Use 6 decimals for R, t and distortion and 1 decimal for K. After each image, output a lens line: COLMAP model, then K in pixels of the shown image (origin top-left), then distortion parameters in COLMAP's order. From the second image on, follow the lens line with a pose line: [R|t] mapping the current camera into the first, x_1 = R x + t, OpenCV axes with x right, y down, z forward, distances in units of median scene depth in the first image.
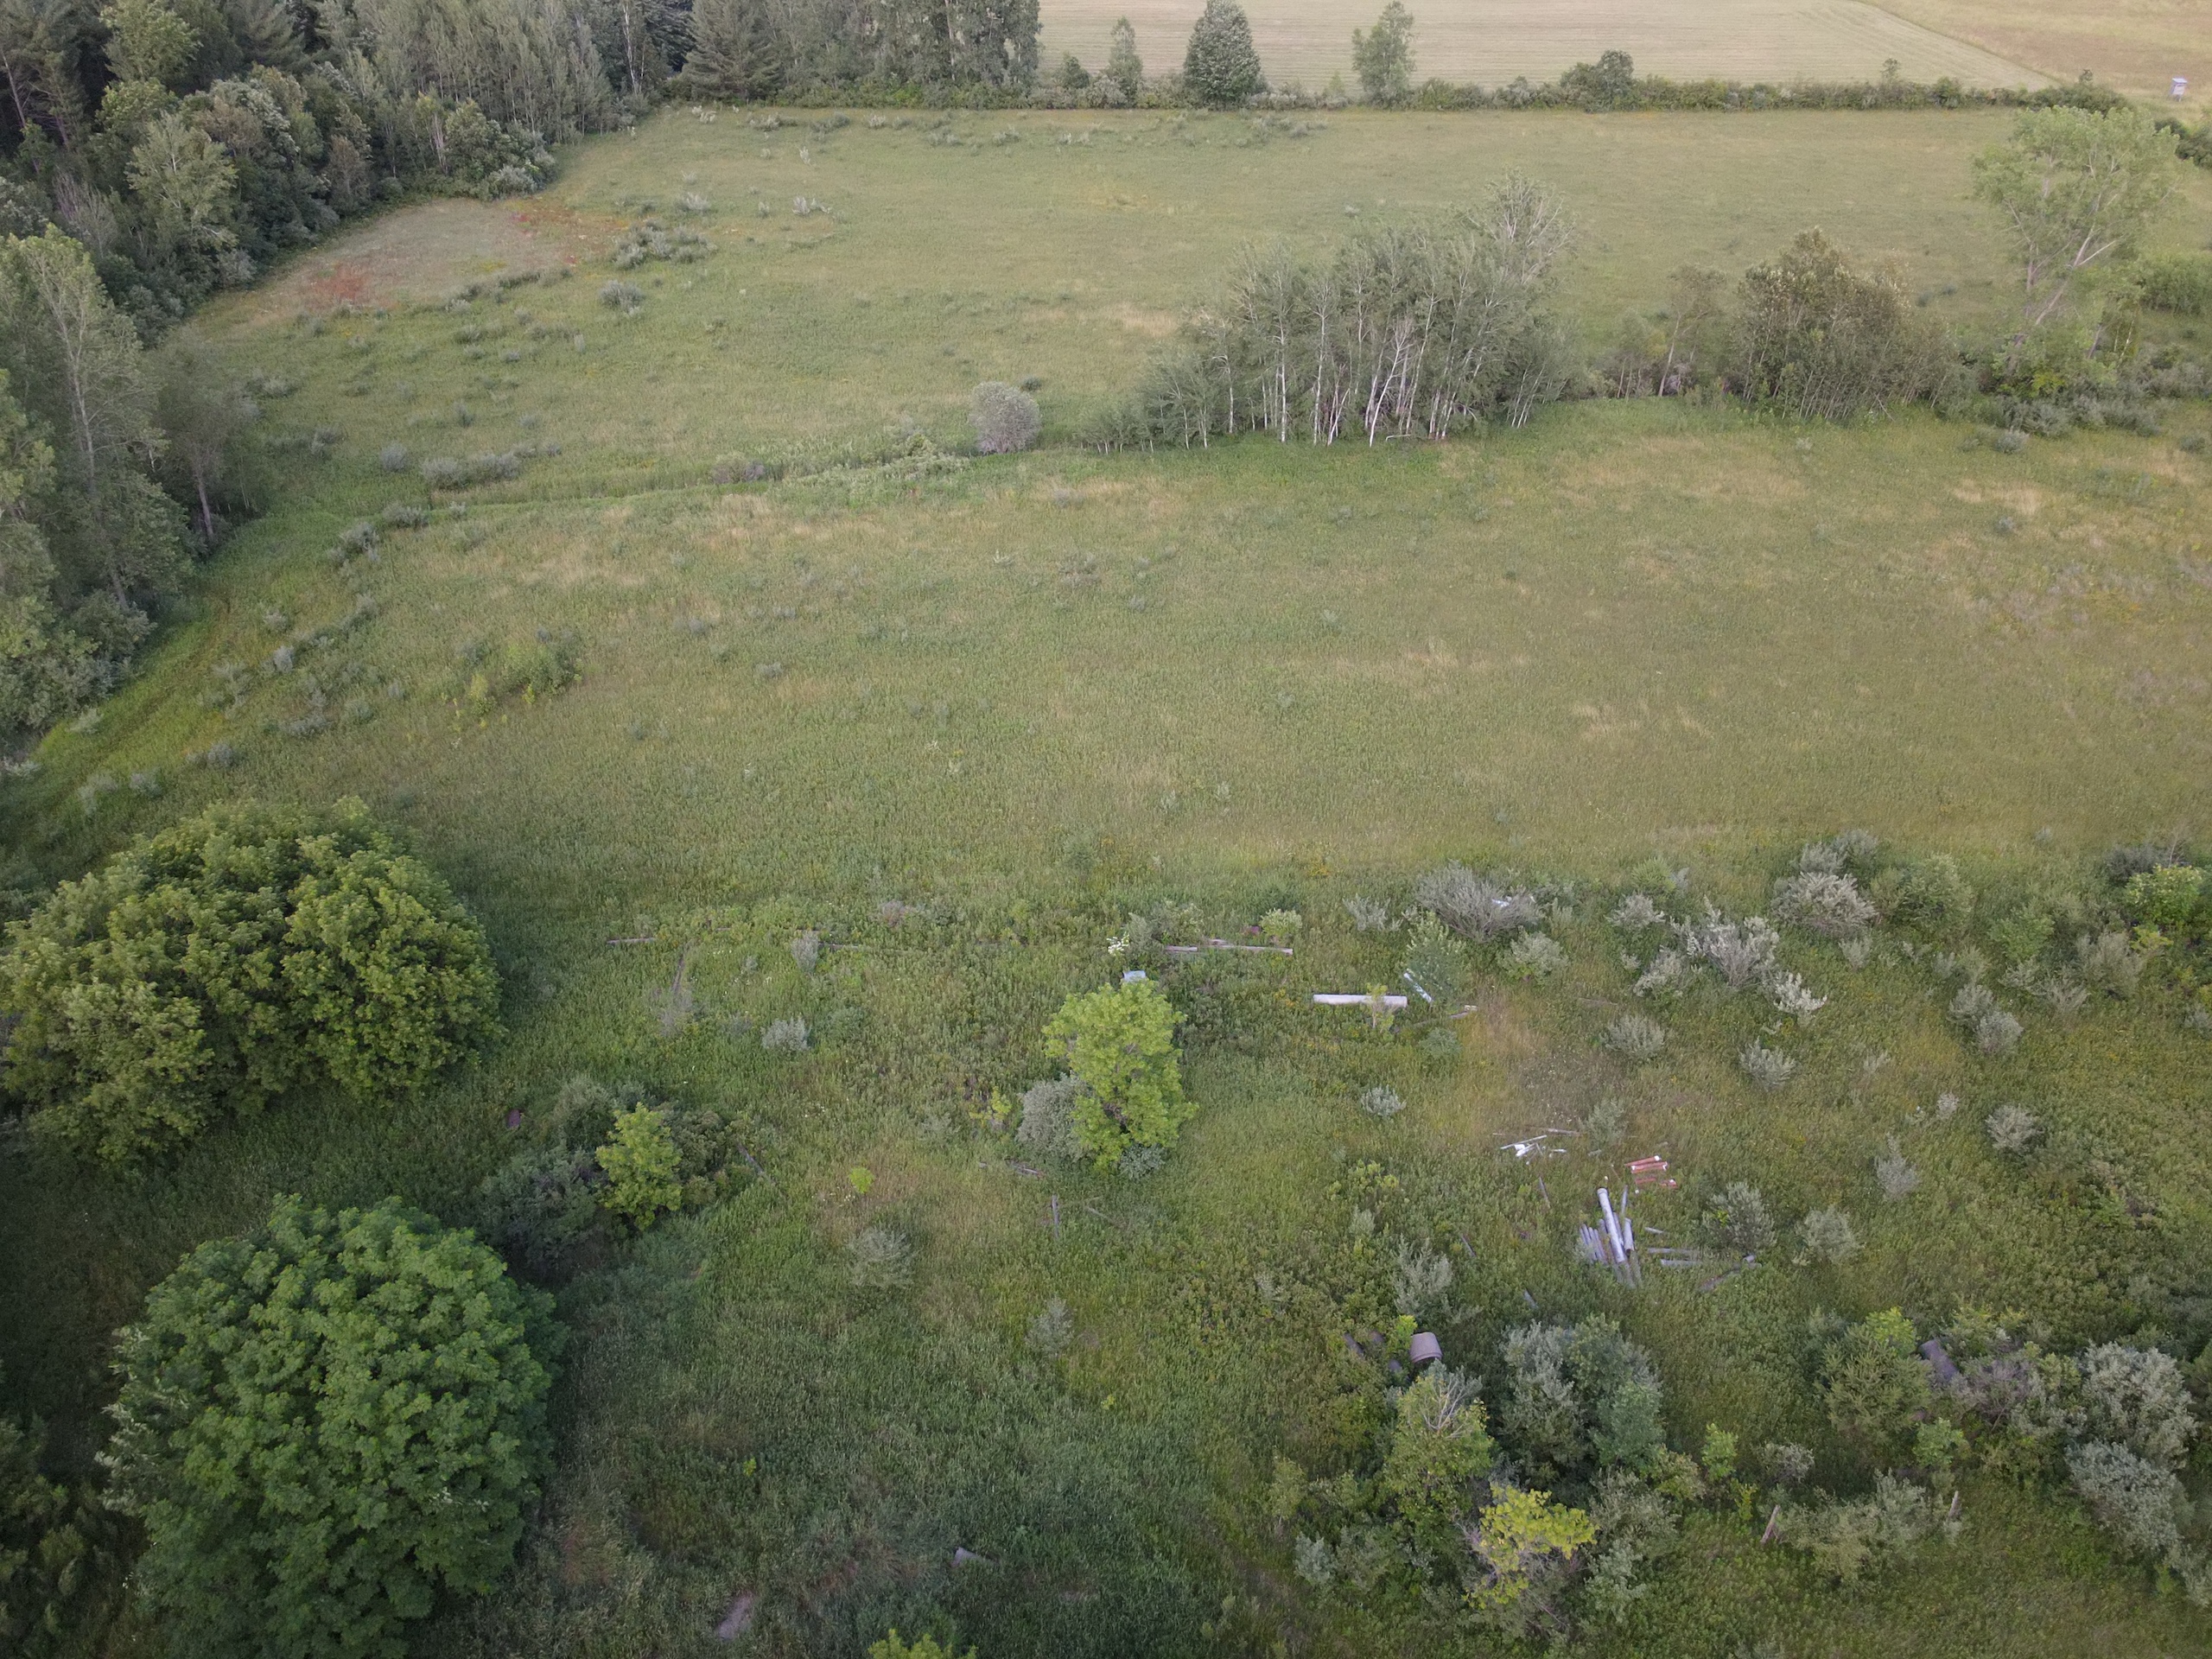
lens RADIAL K [[1608.9, 0, 1102.2], [0, 1608.9, 832.5], [0, 0, 1]] dist [0.011978, 0.003095]
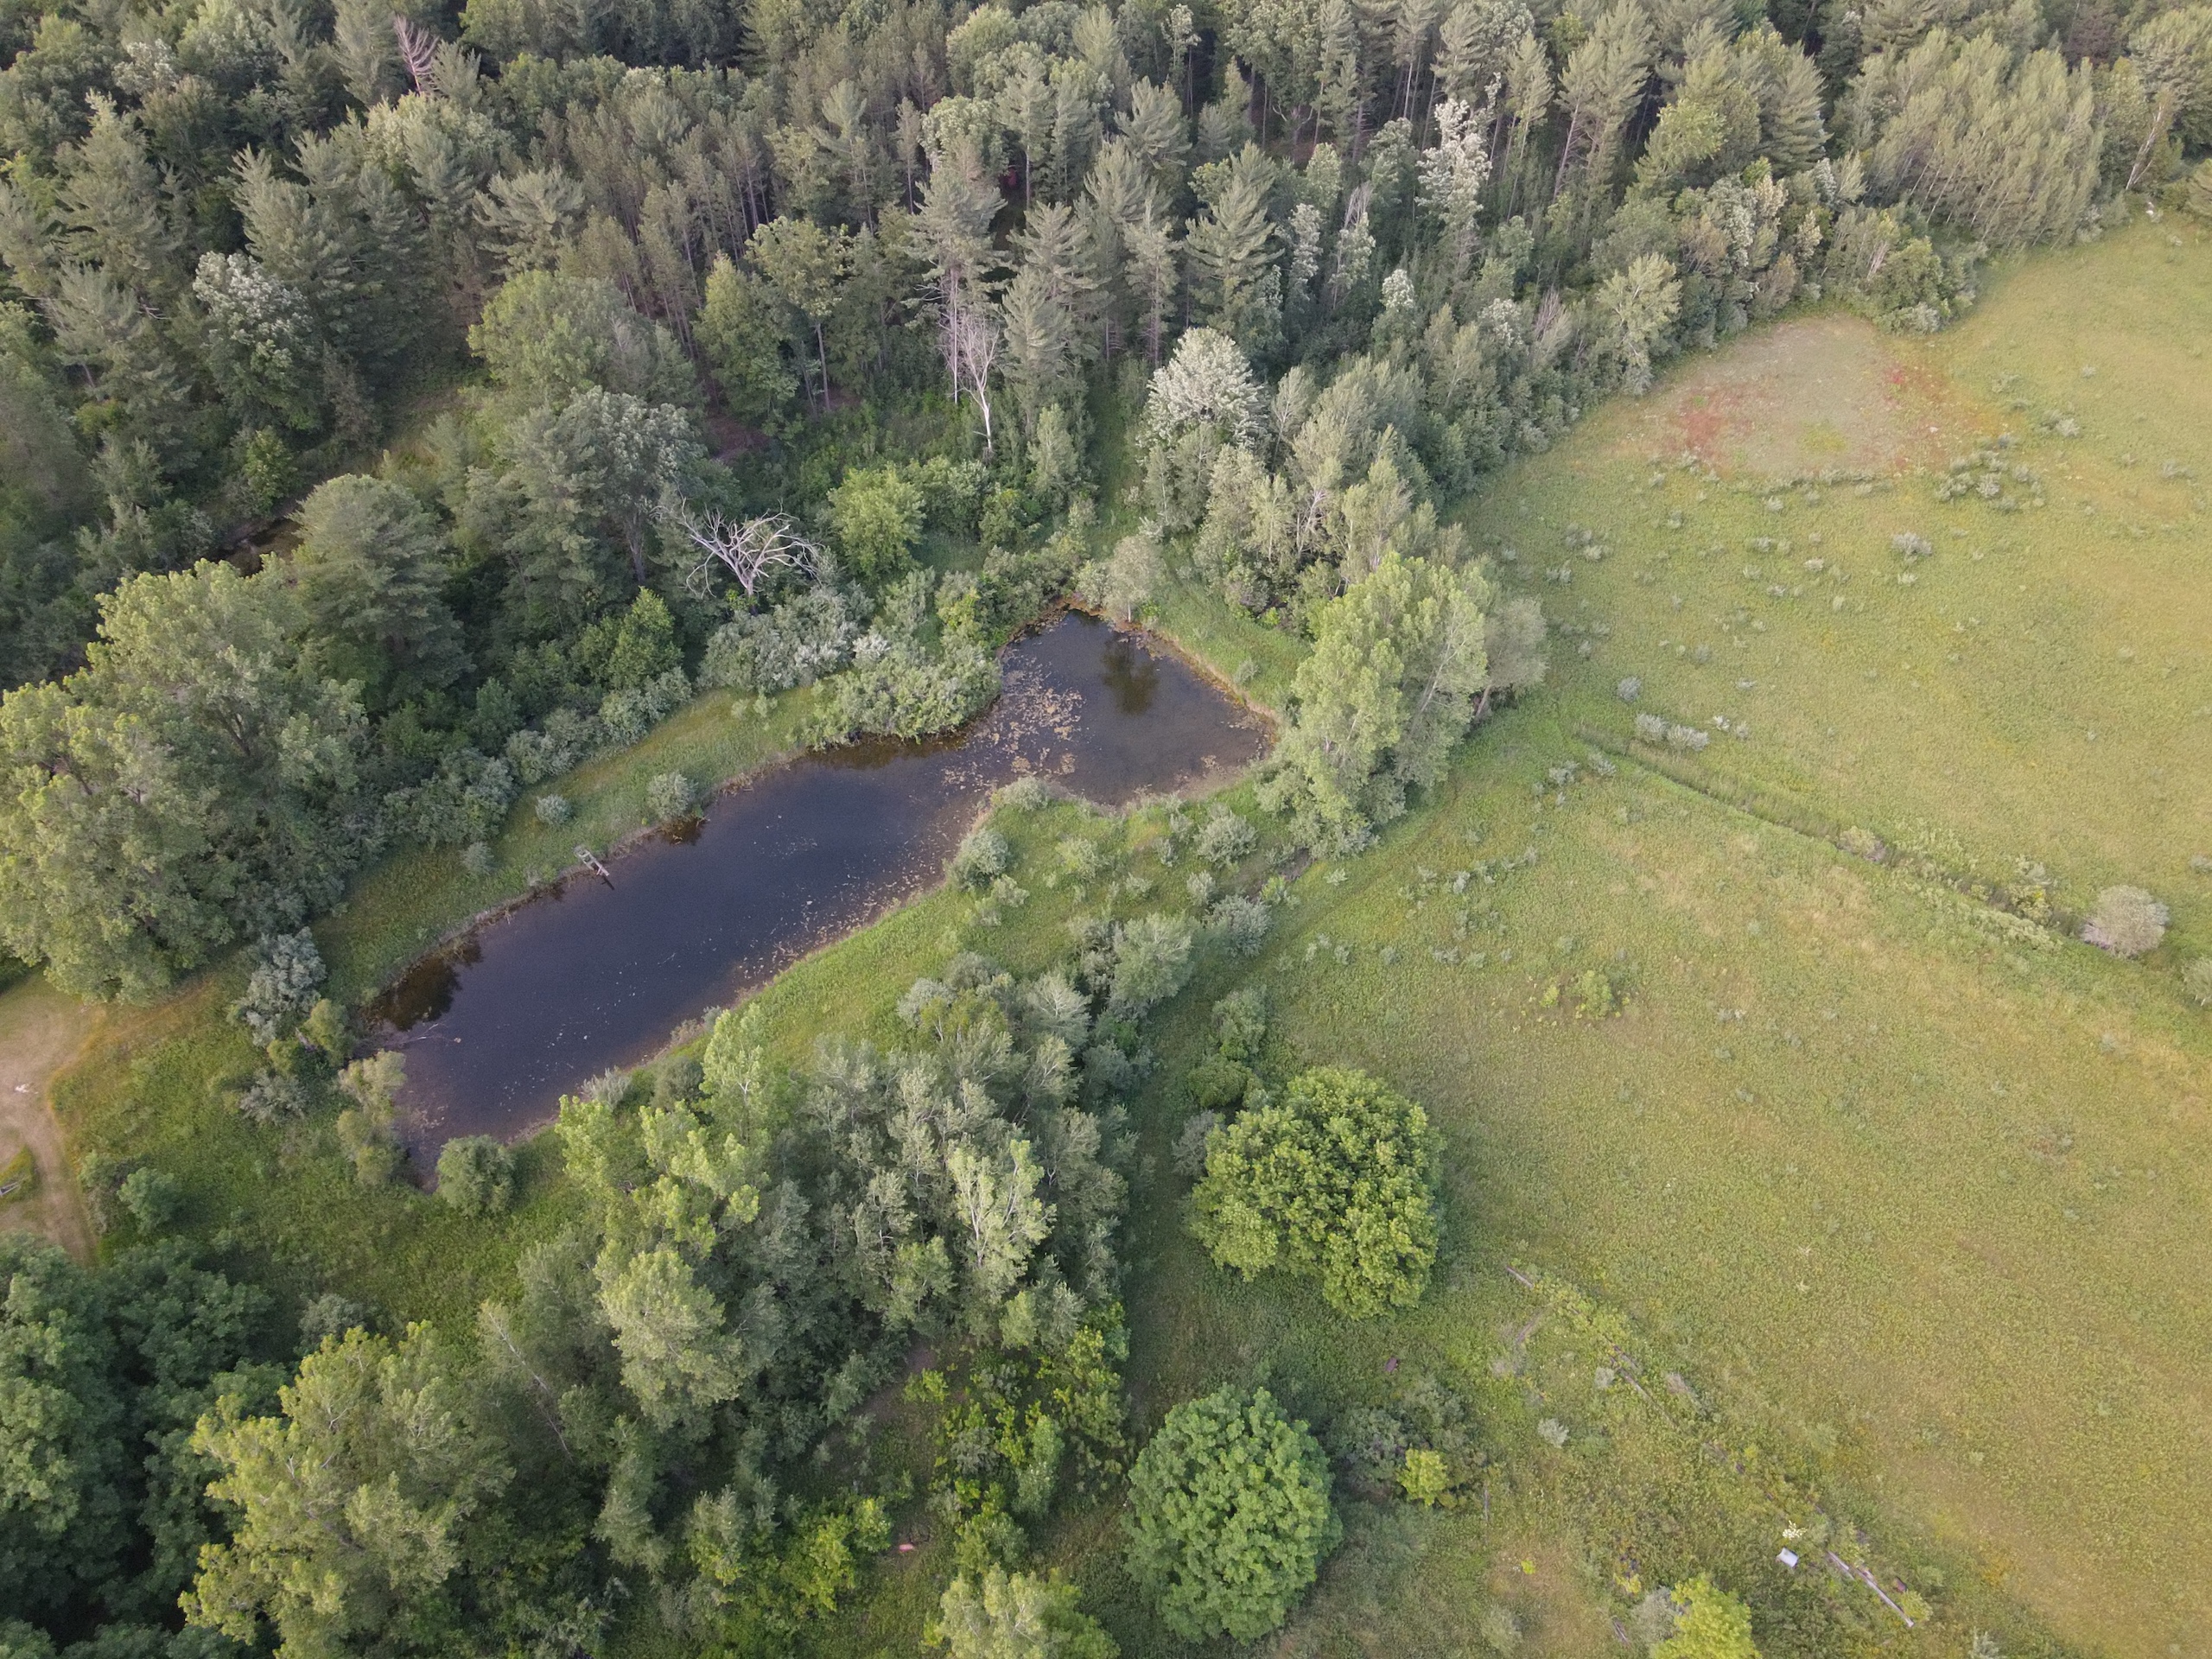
lens RADIAL K [[1552.6, 0, 1106.9], [0, 1552.6, 866.2], [0, 0, 1]] dist [0.012028, 0.002516]
pose [[0.672709, 0.555973, -0.488218, -0.043517], [-0.405317, 0.828927, 0.385484, -0.595954], [0.619016, -0.061435, 0.782972, -0.344168]]
